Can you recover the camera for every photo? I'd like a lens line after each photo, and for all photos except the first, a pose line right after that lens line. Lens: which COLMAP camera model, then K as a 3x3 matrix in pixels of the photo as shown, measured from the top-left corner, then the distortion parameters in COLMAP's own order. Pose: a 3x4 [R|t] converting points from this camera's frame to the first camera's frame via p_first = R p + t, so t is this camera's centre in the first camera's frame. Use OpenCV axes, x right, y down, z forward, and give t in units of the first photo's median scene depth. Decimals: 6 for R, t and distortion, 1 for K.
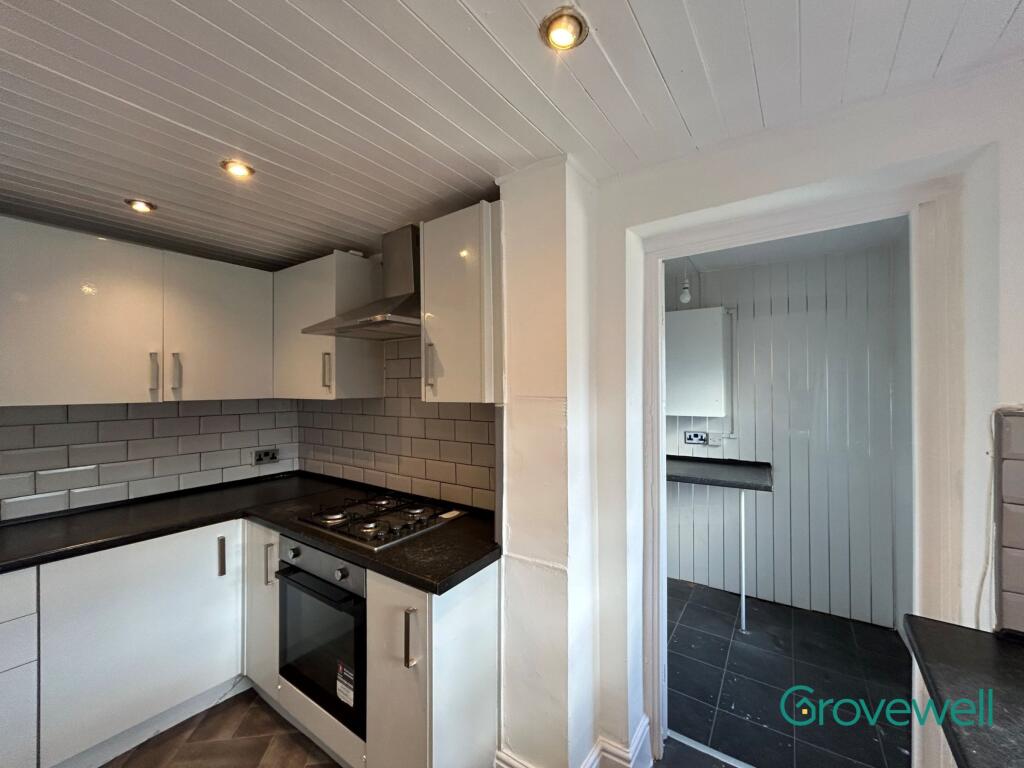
lens RADIAL K [[418.6, 0, 507.8], [0, 418.6, 361.3], [0, 0, 1]] dist [-0.001238, -0.000208]
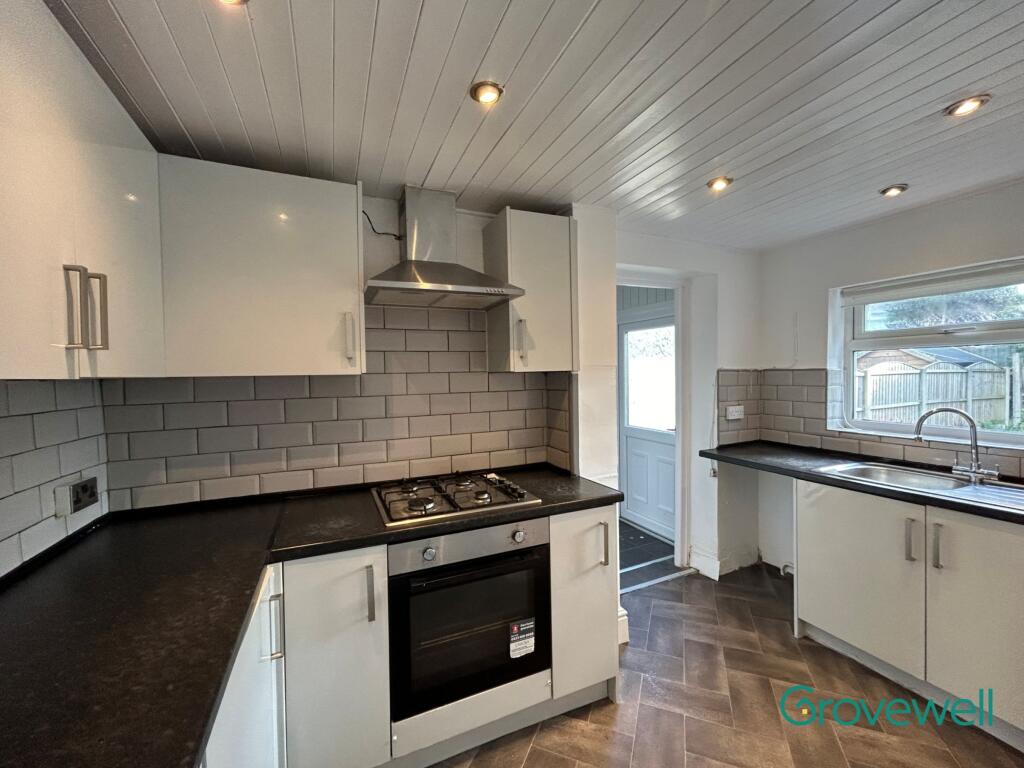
lens RADIAL K [[418.6, 0, 507.8], [0, 418.6, 361.3], [0, 0, 1]] dist [-0.001238, -0.000208]
pose [[0.516406, 0.022368, 0.856052, -1.158099], [-0.033487, 0.999422, -0.005914, 0.076720], [-0.855689, -0.025613, 0.516857, 0.447469]]
